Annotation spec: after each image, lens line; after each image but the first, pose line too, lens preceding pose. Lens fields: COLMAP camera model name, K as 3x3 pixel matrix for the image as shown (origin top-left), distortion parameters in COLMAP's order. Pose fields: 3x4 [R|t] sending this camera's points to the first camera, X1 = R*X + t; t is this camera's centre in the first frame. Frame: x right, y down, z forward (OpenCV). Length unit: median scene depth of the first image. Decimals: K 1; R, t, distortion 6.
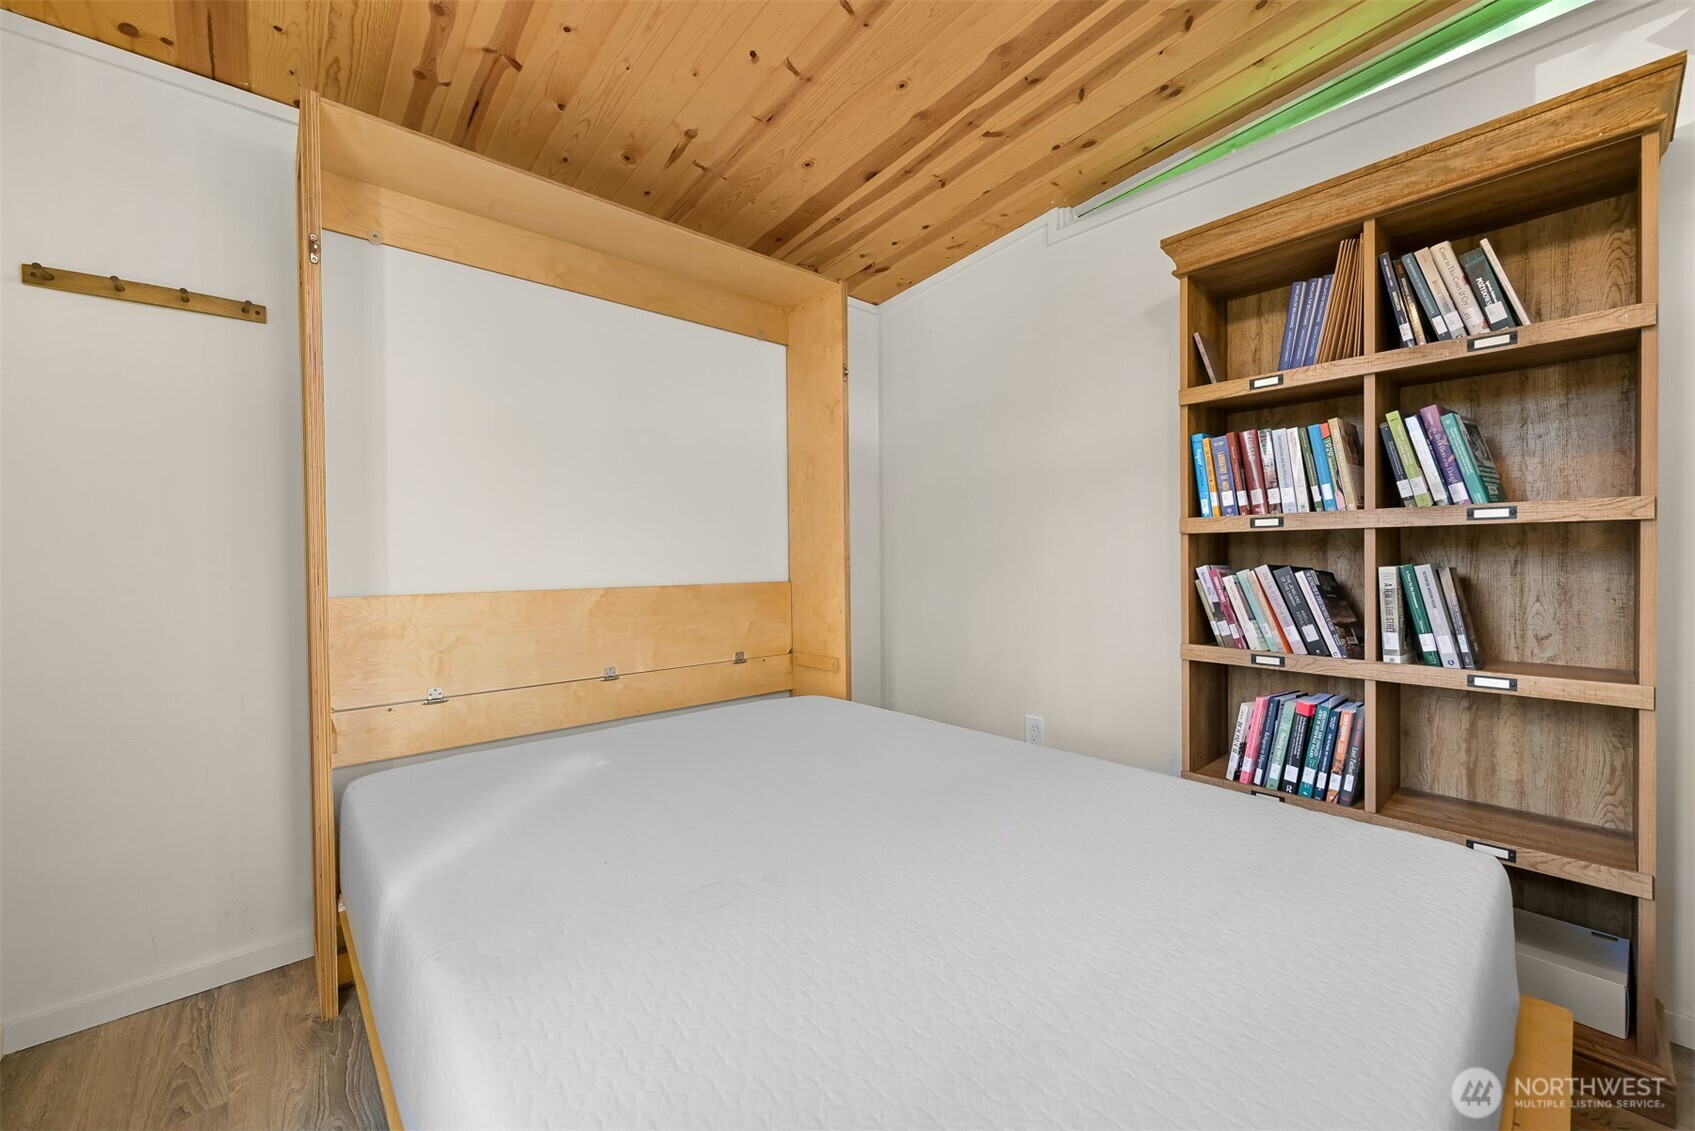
lens RADIAL K [[669.8, 0, 856.5], [0, 669.8, 568.1], [0, 0, 1]] dist [-0.000861, 0.000385]
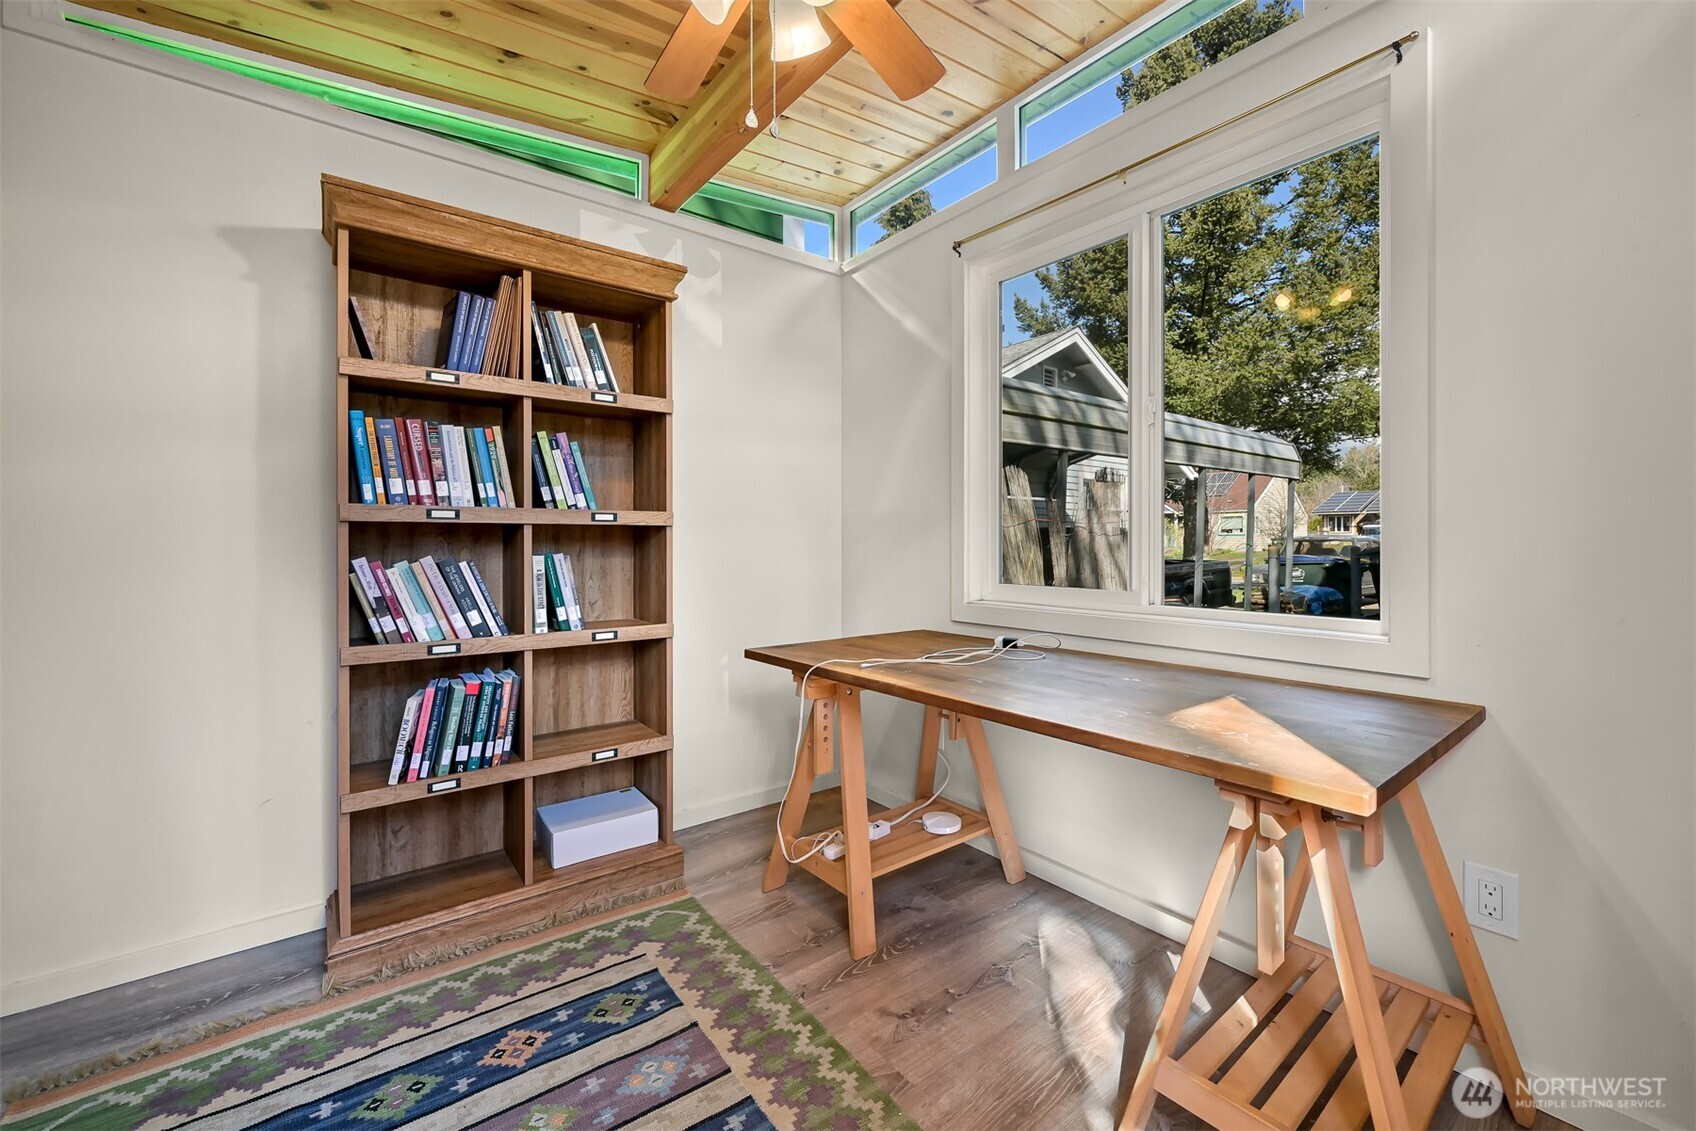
lens RADIAL K [[684.9, 0, 854.0], [0, 684.9, 544.6], [0, 0, 1]] dist [-0.003656, -0.000264]
pose [[0.062242, 0.007268, 0.998035, -0.394355], [0.018255, 0.999798, -0.008419, -0.001378], [-0.997894, 0.018743, 0.062097, 0.313734]]
